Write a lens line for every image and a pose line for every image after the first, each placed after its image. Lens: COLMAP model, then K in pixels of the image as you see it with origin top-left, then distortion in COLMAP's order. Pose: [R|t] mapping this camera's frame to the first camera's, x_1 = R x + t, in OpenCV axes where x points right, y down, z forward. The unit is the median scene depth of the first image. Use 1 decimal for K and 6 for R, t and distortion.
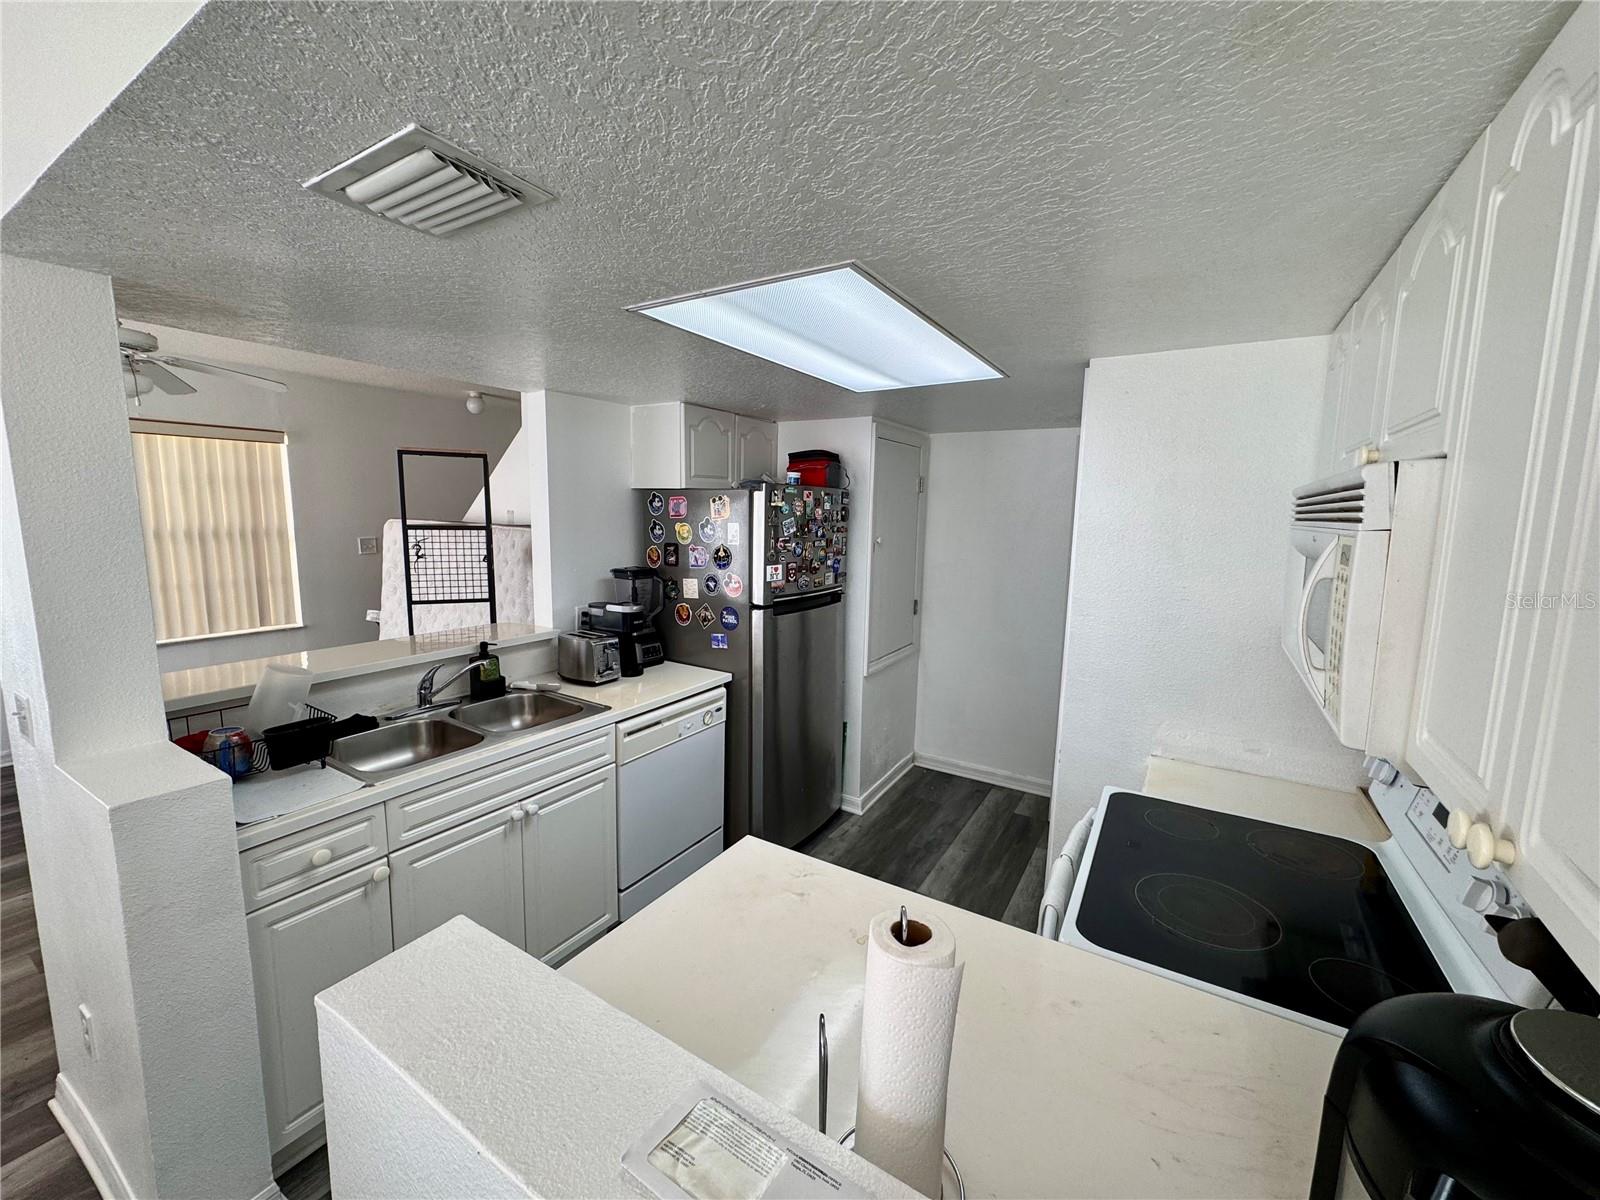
lens RADIAL K [[638.2, 0, 801.3], [0, 638.2, 598.4], [0, 0, 1]] dist [-0.005003, 0.001132]
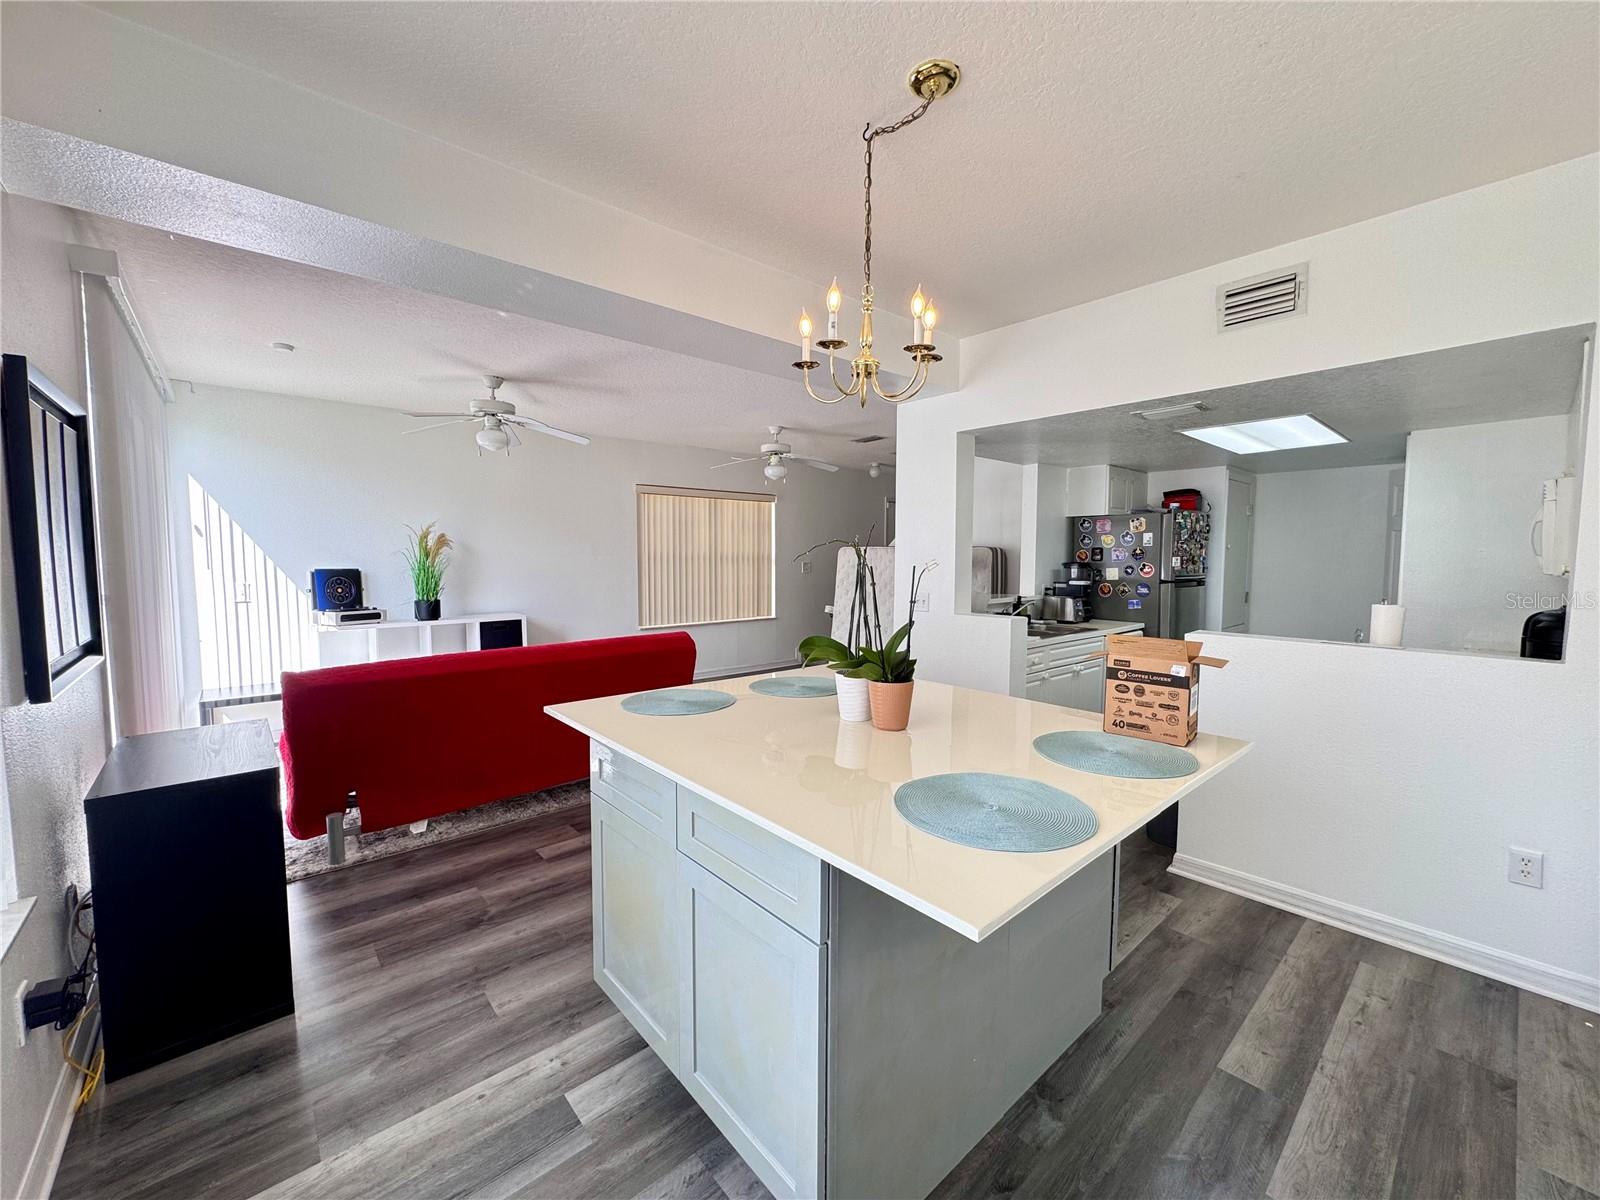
lens RADIAL K [[638.2, 0, 799.5], [0, 638.2, 599.9], [0, 0, 1]] dist [-0.005003, 0.001132]
pose [[0.955706, 0.001651, -0.294320, -0.460719], [-0.023131, 0.997313, -0.069517, 0.185426], [0.293414, 0.073245, 0.953175, -0.819338]]
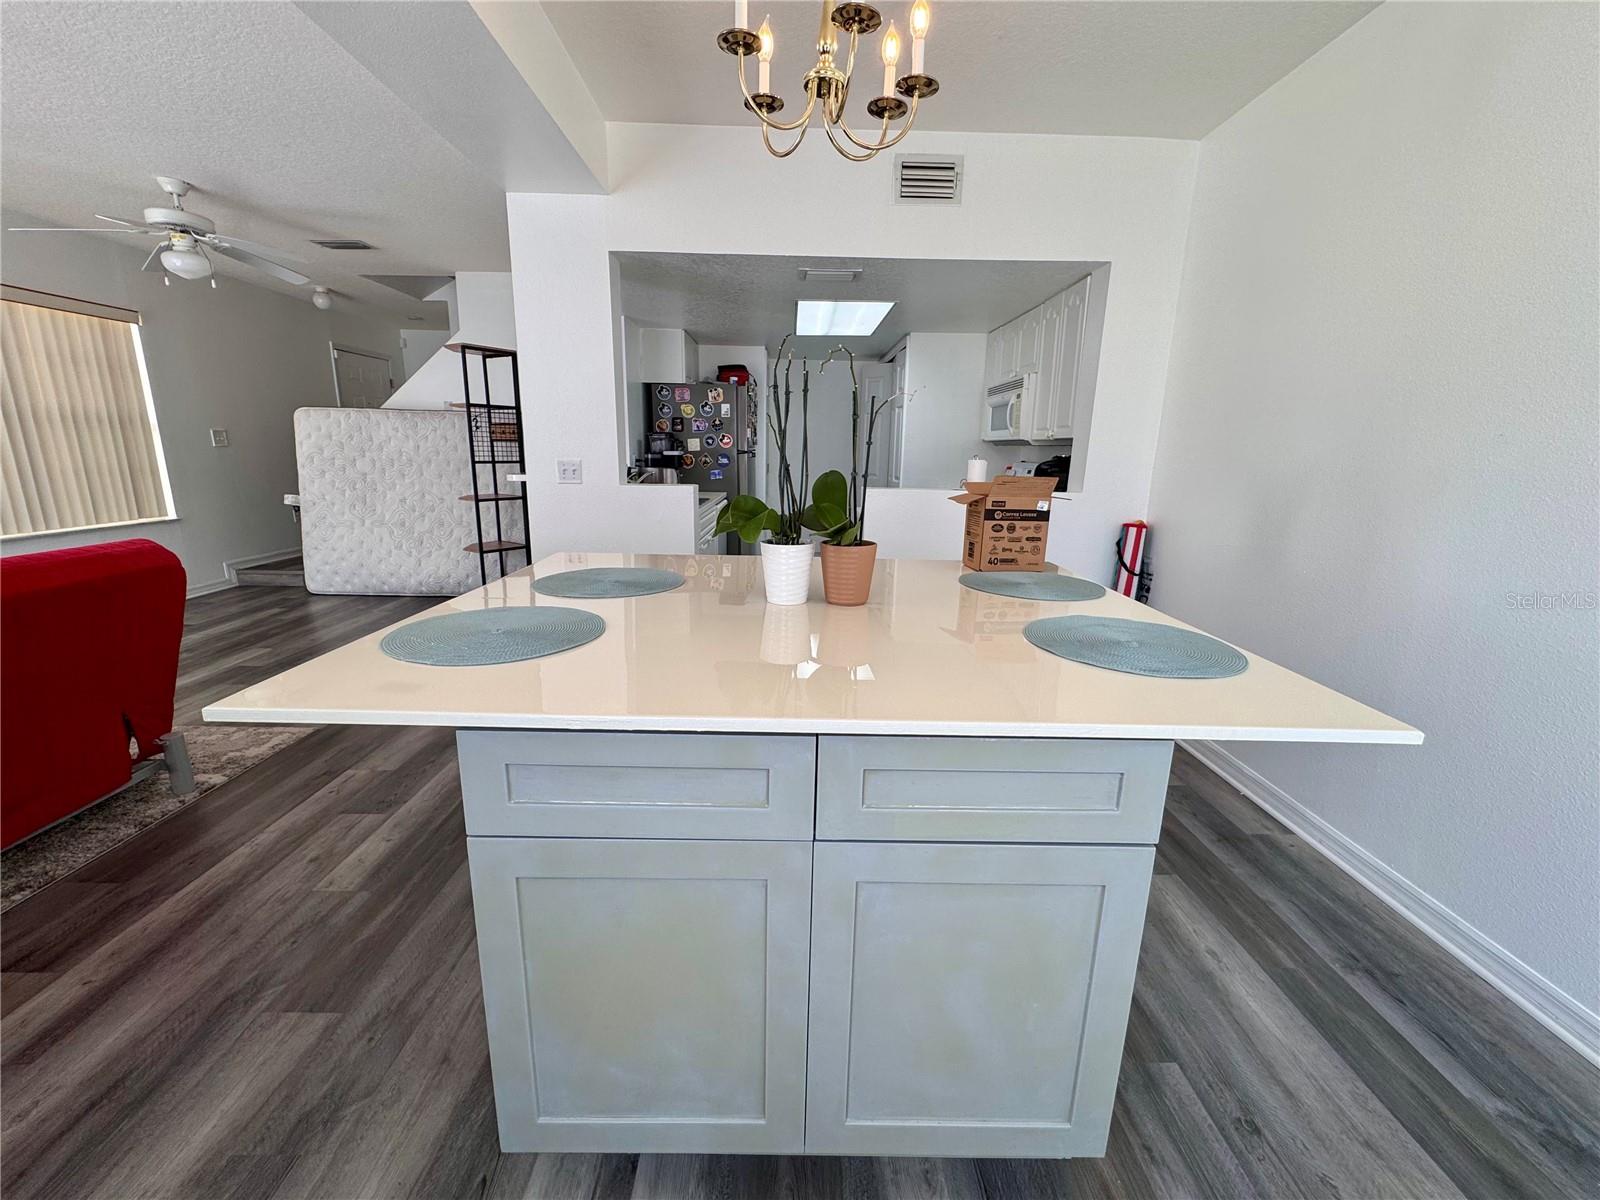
lens RADIAL K [[638.2, 0, 798.1], [0, 638.2, 598.8], [0, 0, 1]] dist [-0.005003, 0.001132]
pose [[0.845689, -0.127121, 0.518314, -0.858593], [0.072445, 0.989572, 0.124497, 0.195947], [-0.528735, -0.067737, 0.846080, -0.595508]]
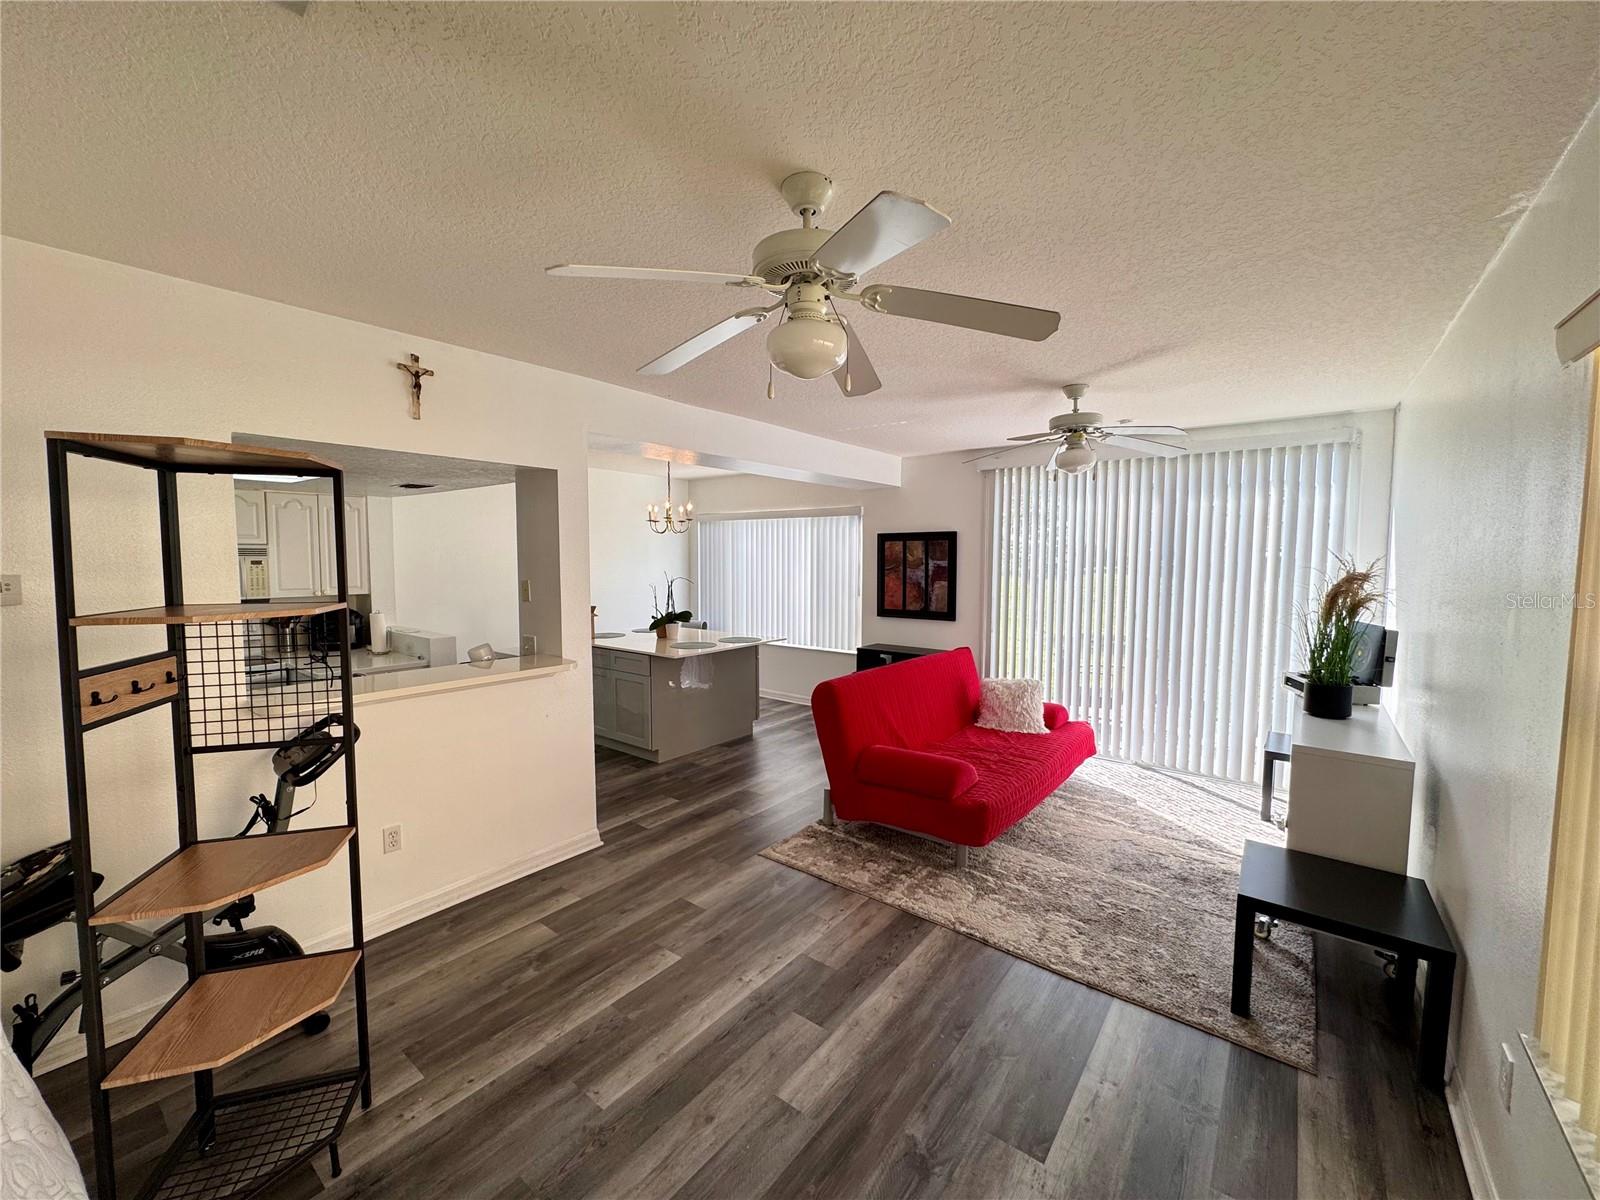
lens RADIAL K [[638.2, 0, 798.2], [0, 638.2, 600.4], [0, 0, 1]] dist [-0.005003, 0.001132]
pose [[-0.993056, -0.032037, 0.113193, -1.190329], [-0.007583, 0.977636, 0.210167, -0.259350], [-0.117395, 0.207849, -0.971091, 1.636161]]
